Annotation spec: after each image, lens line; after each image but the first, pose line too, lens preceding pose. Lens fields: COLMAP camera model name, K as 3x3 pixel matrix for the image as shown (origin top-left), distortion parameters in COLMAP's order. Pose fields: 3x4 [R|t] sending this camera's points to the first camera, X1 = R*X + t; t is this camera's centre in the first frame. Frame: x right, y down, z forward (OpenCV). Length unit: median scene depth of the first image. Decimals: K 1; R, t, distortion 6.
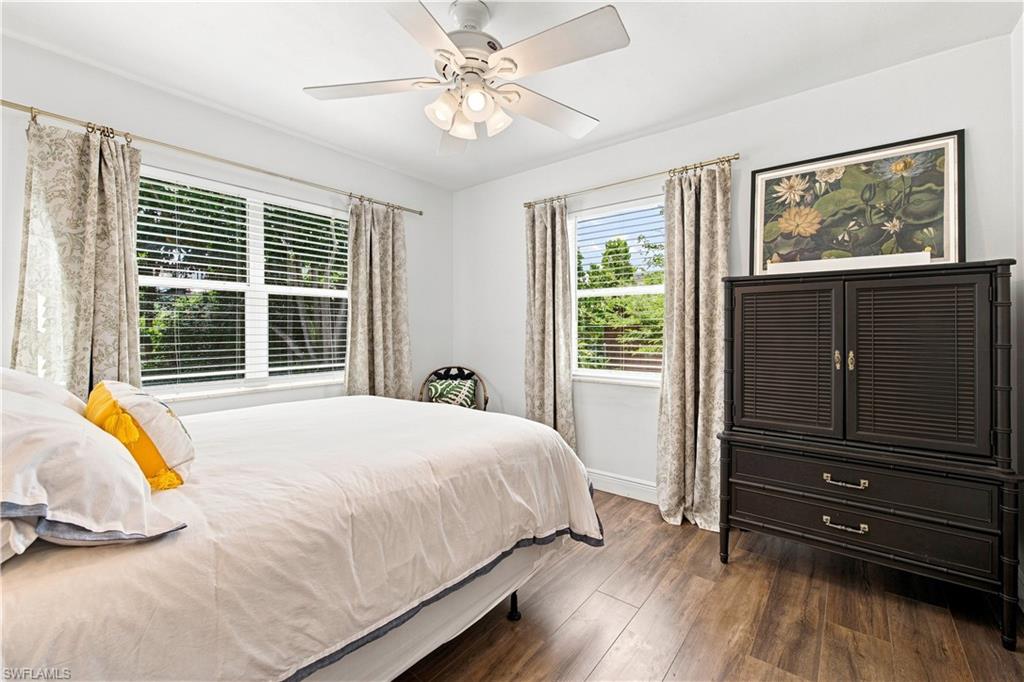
lens RADIAL K [[437.0, 0, 506.6], [0, 437.0, 332.2], [0, 0, 1]] dist [0.012242, -0.000825]
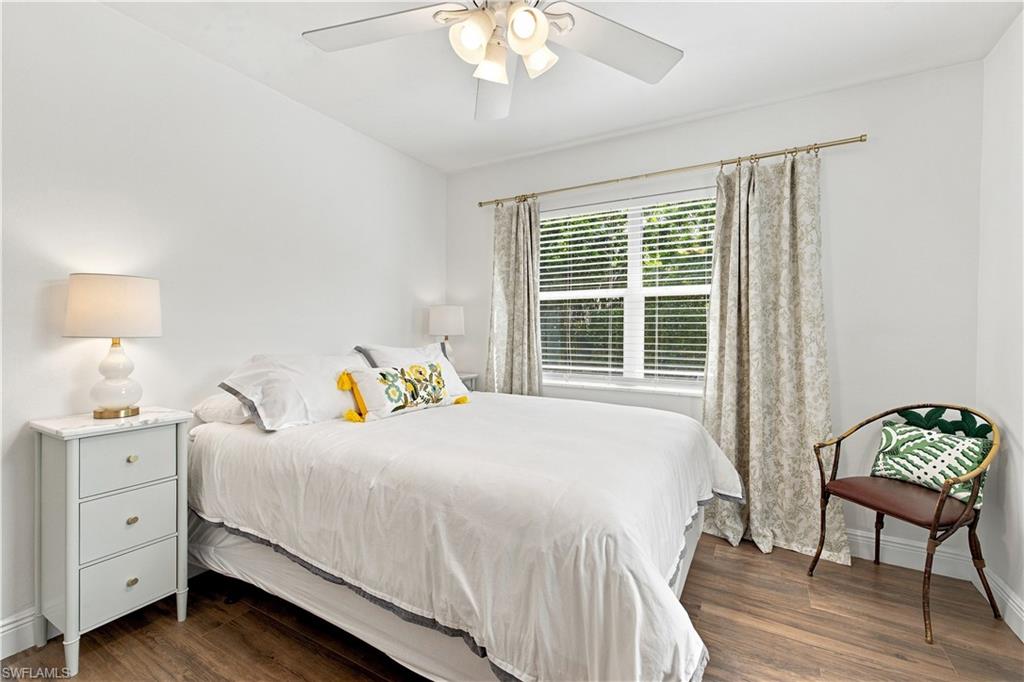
lens RADIAL K [[437.0, 0, 509.5], [0, 437.0, 338.8], [0, 0, 1]] dist [0.012242, -0.000825]
pose [[0.148118, 0.020066, -0.988766, 0.426674], [-0.011803, 0.999759, 0.018521, -0.004974], [0.988899, 0.008927, 0.148319, 0.562417]]
